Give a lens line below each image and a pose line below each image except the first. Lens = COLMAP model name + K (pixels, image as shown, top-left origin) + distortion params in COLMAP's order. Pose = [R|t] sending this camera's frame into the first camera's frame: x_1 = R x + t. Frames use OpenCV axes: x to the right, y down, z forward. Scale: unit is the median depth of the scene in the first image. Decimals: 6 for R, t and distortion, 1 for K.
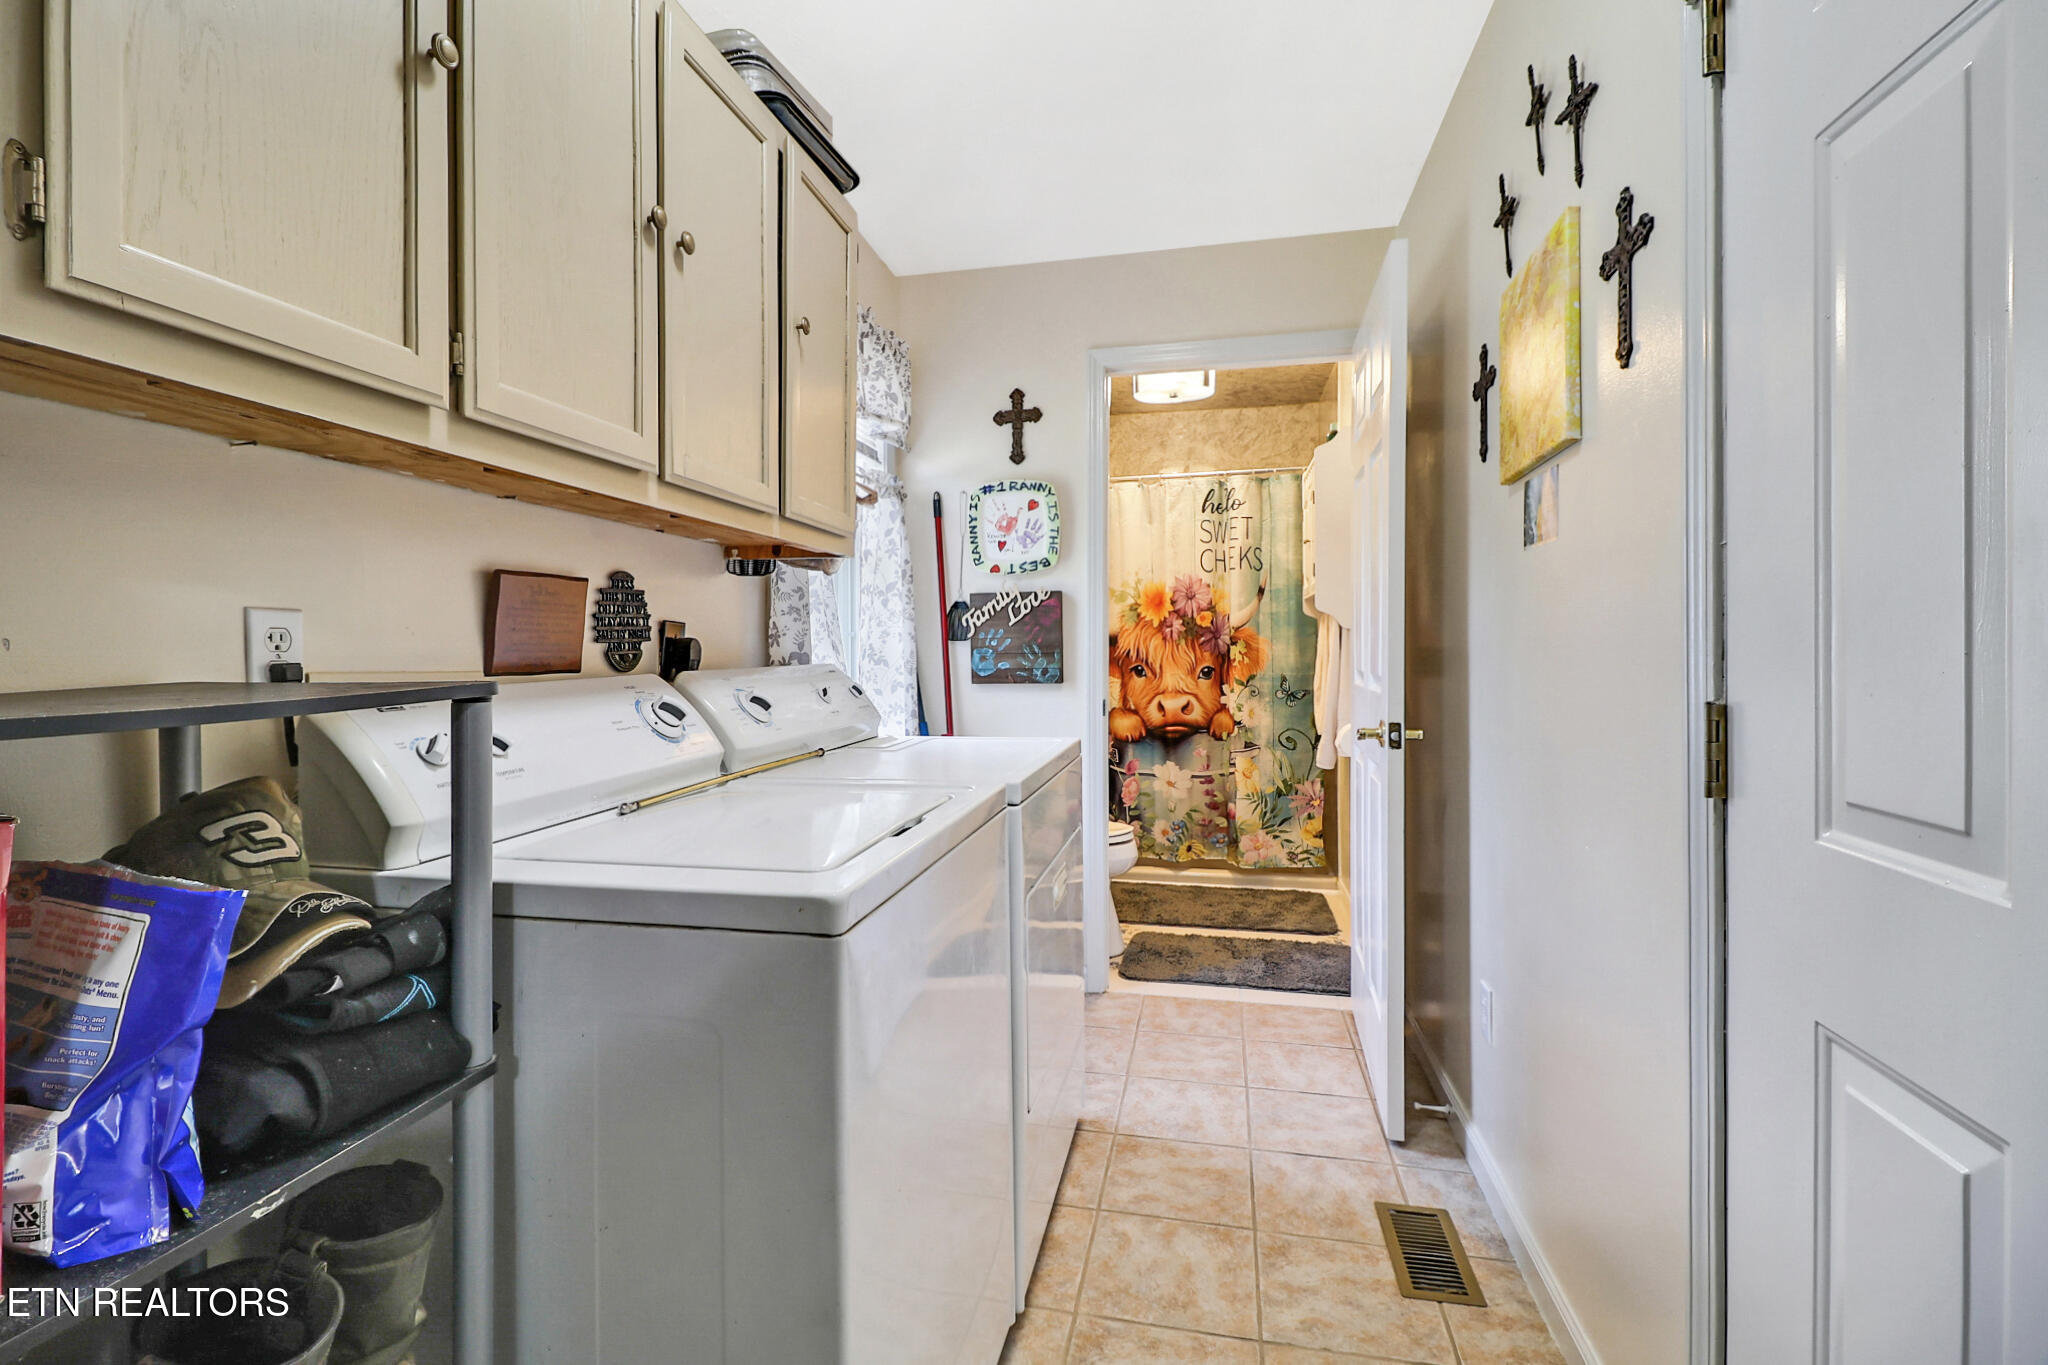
lens RADIAL K [[959.1, 0, 1025.8], [0, 959.1, 671.0], [0, 0, 1]] dist [0.004165, 0.000224]
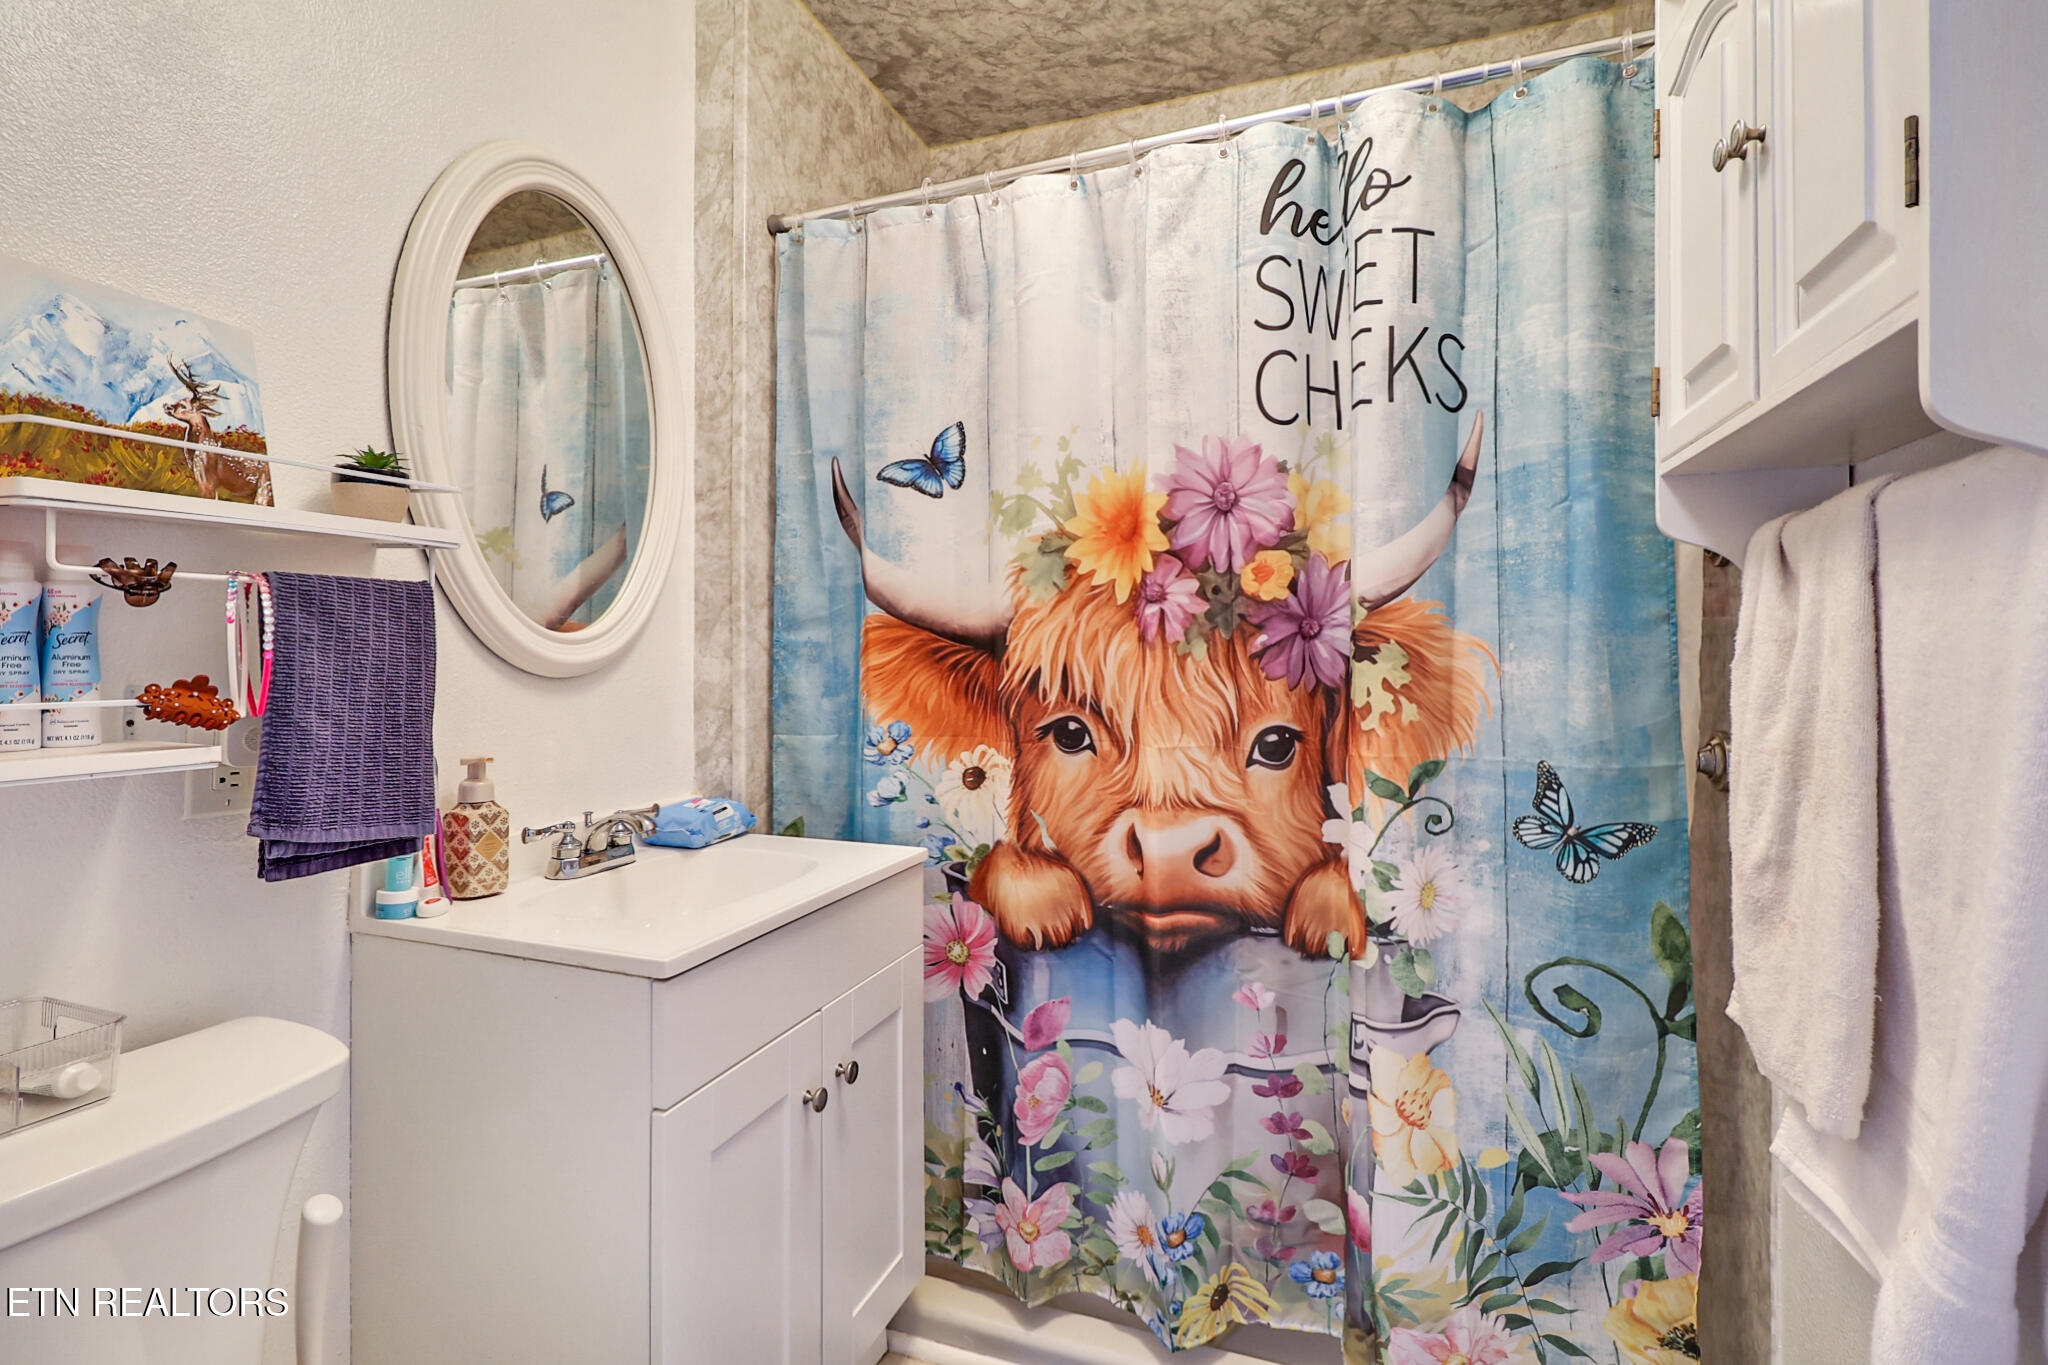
lens RADIAL K [[959.1, 0, 1011.3], [0, 959.1, 661.1], [0, 0, 1]] dist [0.004165, 0.000224]
pose [[0.988714, 0.005921, -0.149698, 0.149710], [-0.008208, 0.999859, -0.014664, -0.020801], [0.149590, 0.015728, 0.988623, 0.675602]]
